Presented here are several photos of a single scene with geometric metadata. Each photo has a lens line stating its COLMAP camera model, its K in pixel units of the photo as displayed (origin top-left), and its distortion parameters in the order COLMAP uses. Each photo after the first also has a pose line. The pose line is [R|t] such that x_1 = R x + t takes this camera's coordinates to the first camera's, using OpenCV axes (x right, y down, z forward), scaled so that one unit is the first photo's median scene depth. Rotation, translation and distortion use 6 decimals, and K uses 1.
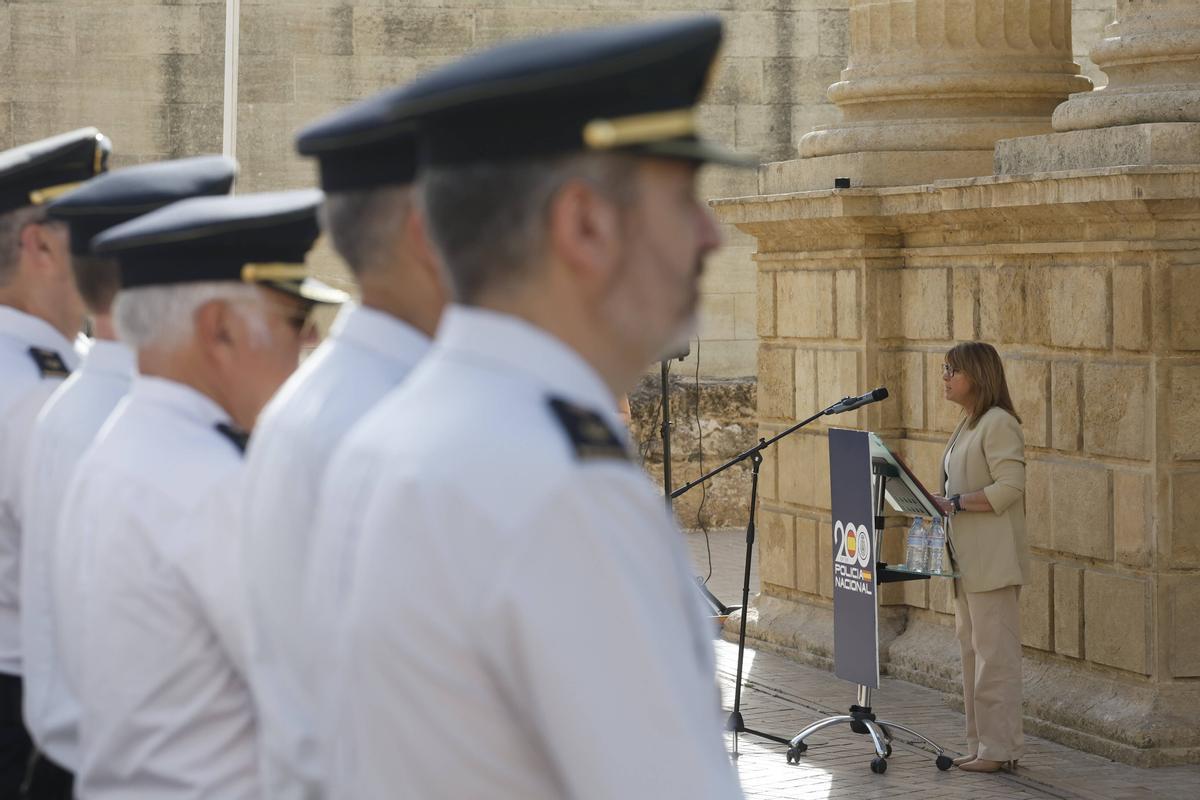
lens RADIAL K [[3112.9, 0, 600.0], [0, 3112.9, 400.0], [0, 0, 1]] dist [0.175231, -0.361162]
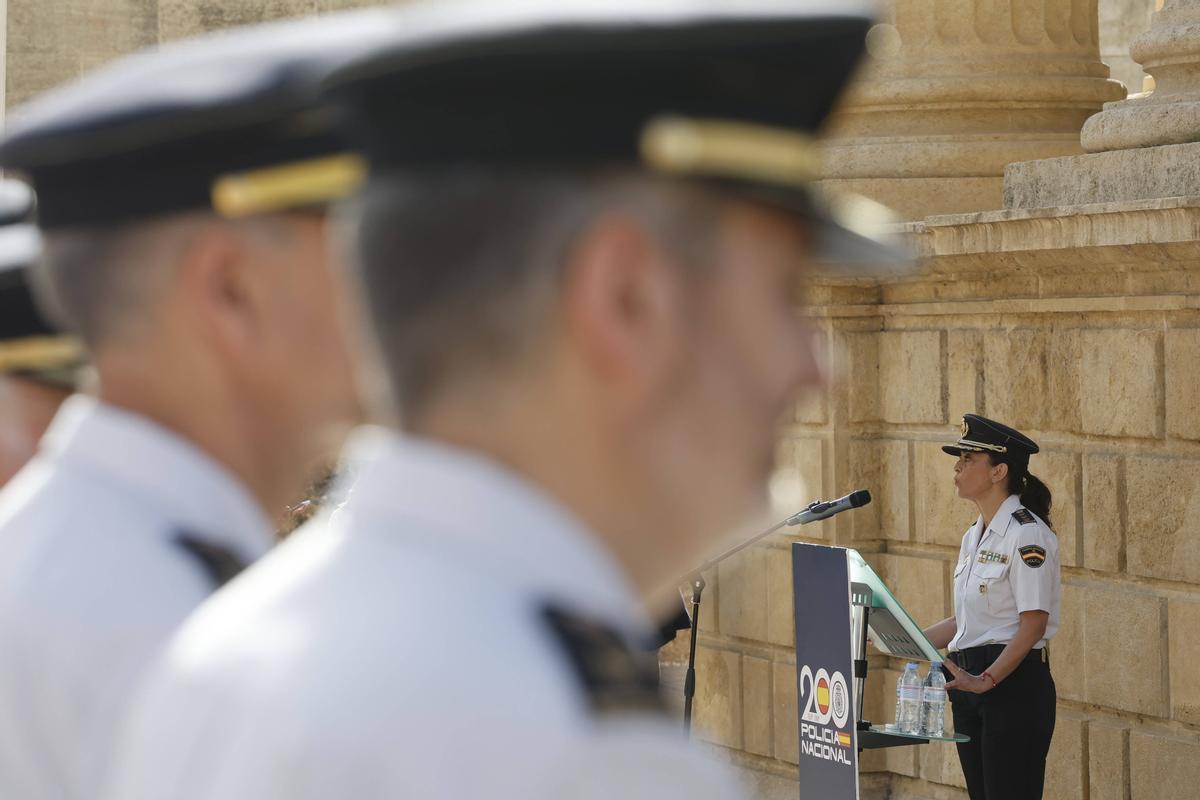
lens RADIAL K [[3314.3, 0, 600.0], [0, 3314.3, 400.0], [0, 0, 1]] dist [0.294601, 0.191909]
pose [[0.998730, -0.002565, 0.050311, -0.013200], [0.003349, 0.999874, -0.015497, -0.012922], [-0.050264, 0.015646, 0.998613, 0.189812]]
